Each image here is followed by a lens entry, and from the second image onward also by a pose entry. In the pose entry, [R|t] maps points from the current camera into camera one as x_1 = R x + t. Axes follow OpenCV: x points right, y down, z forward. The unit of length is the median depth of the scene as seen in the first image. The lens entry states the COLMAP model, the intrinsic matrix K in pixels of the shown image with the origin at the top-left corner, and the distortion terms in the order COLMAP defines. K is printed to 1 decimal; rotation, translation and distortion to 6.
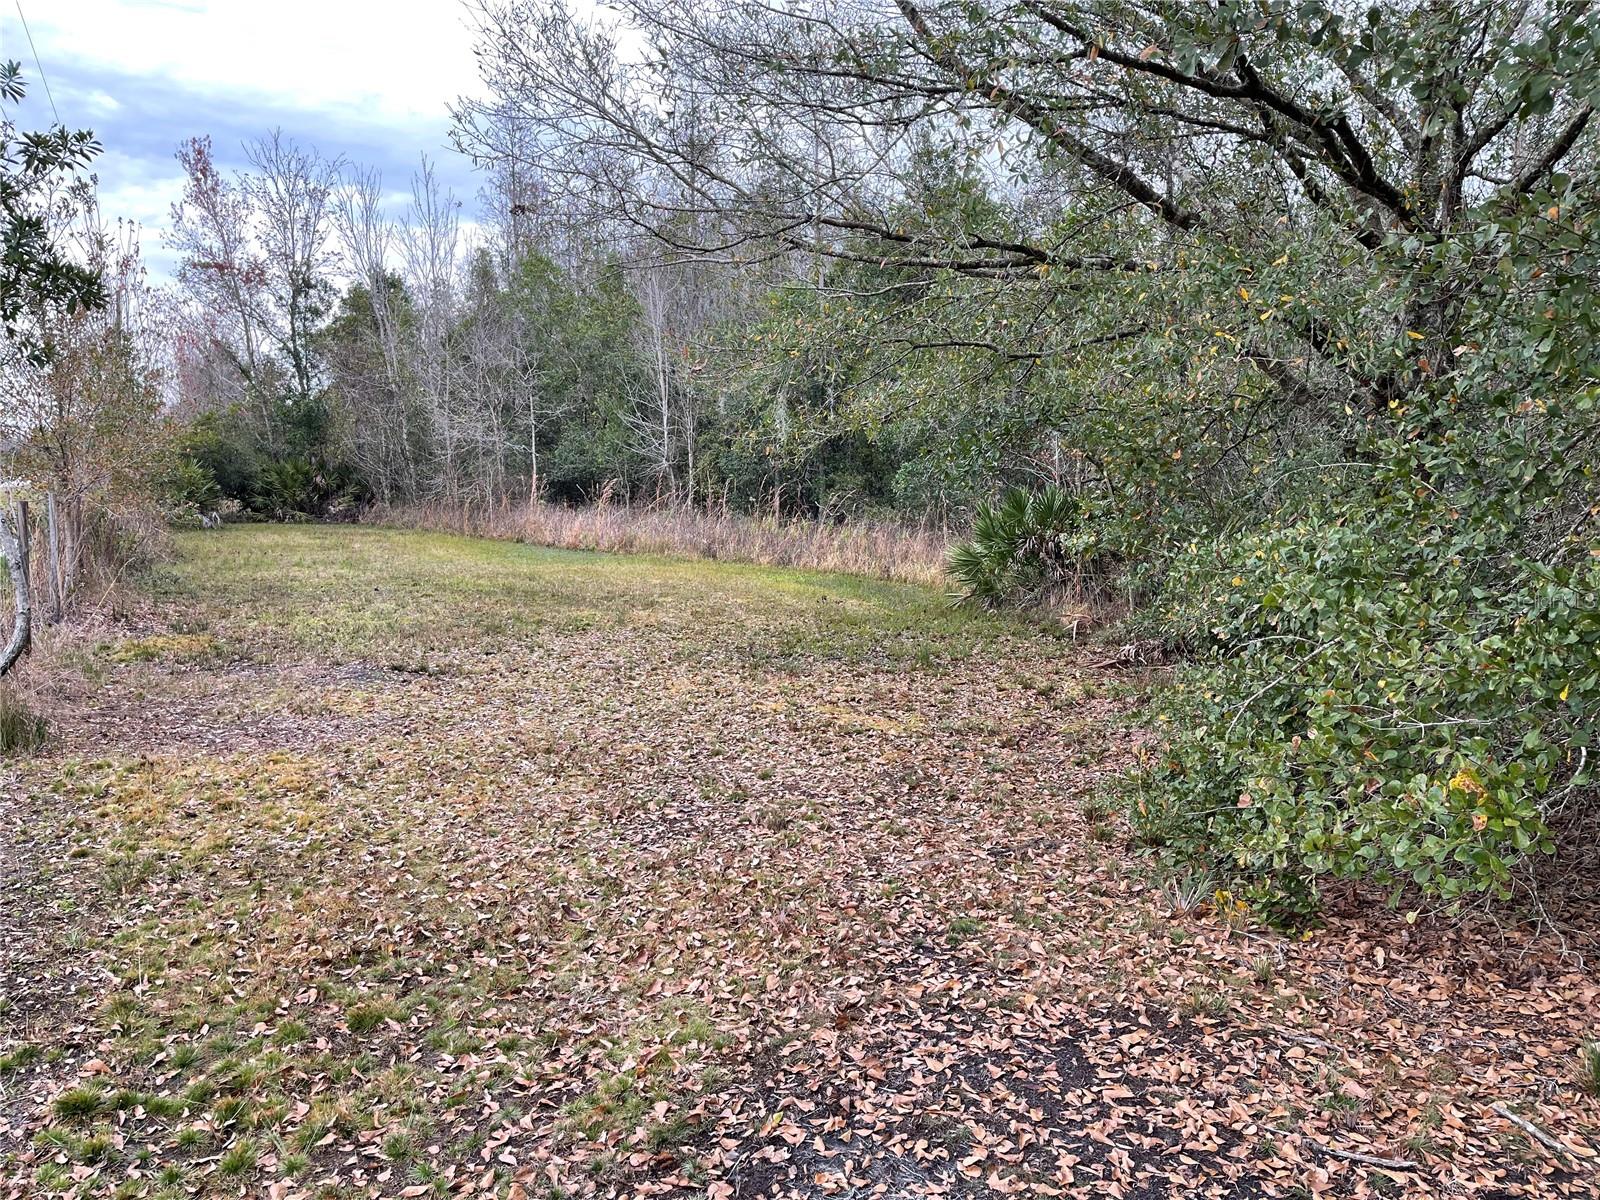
lens RADIAL K [[1238.0, 0, 802.4], [0, 1238.0, 612.6], [0, 0, 1]] dist [0.075115, -0.101284]
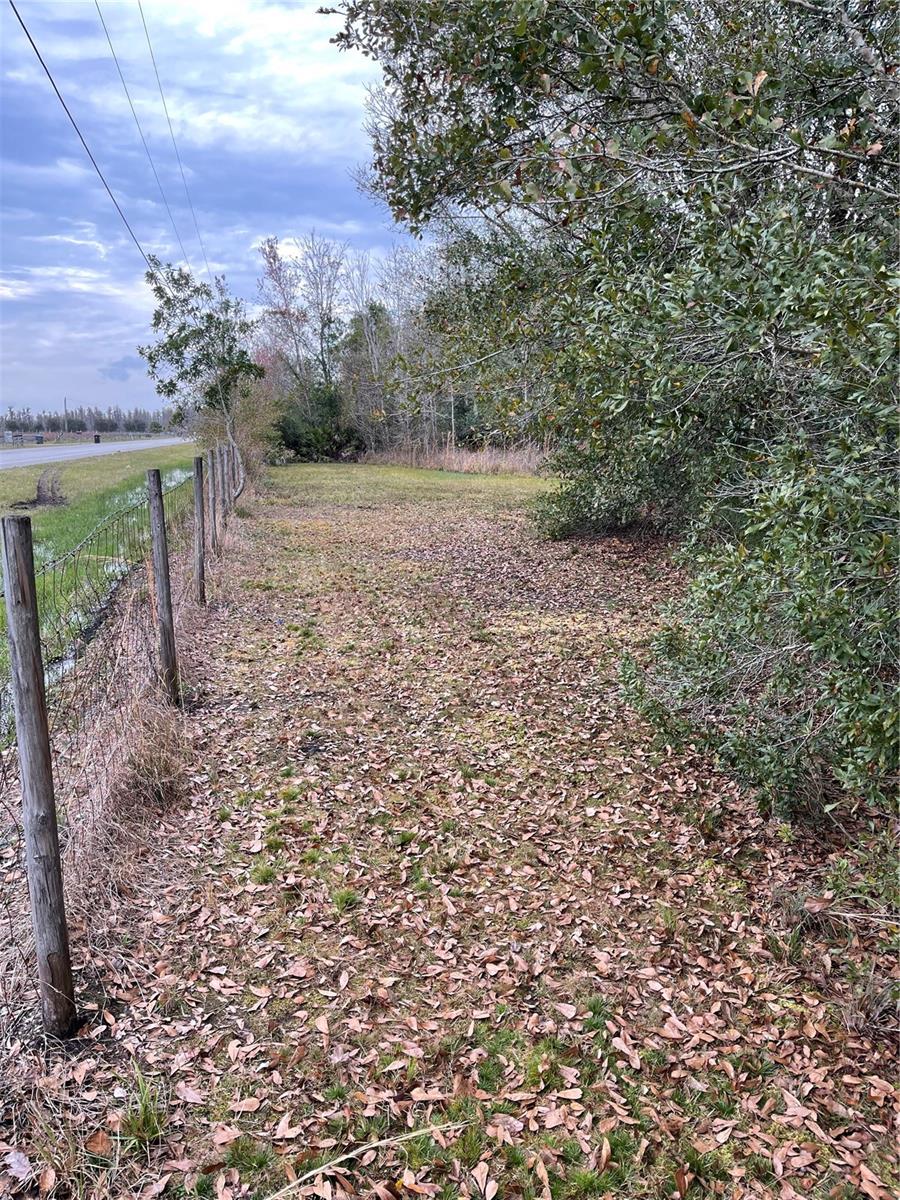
lens RADIAL K [[928.5, 0, 447.8], [0, 928.5, 623.5], [0, 0, 1]] dist [0.075115, -0.101284]
pose [[0.968074, 0.031010, -0.248737, 0.091086], [-0.007717, 0.995535, 0.094079, 0.027523], [0.250544, -0.089156, 0.963991, -0.226279]]
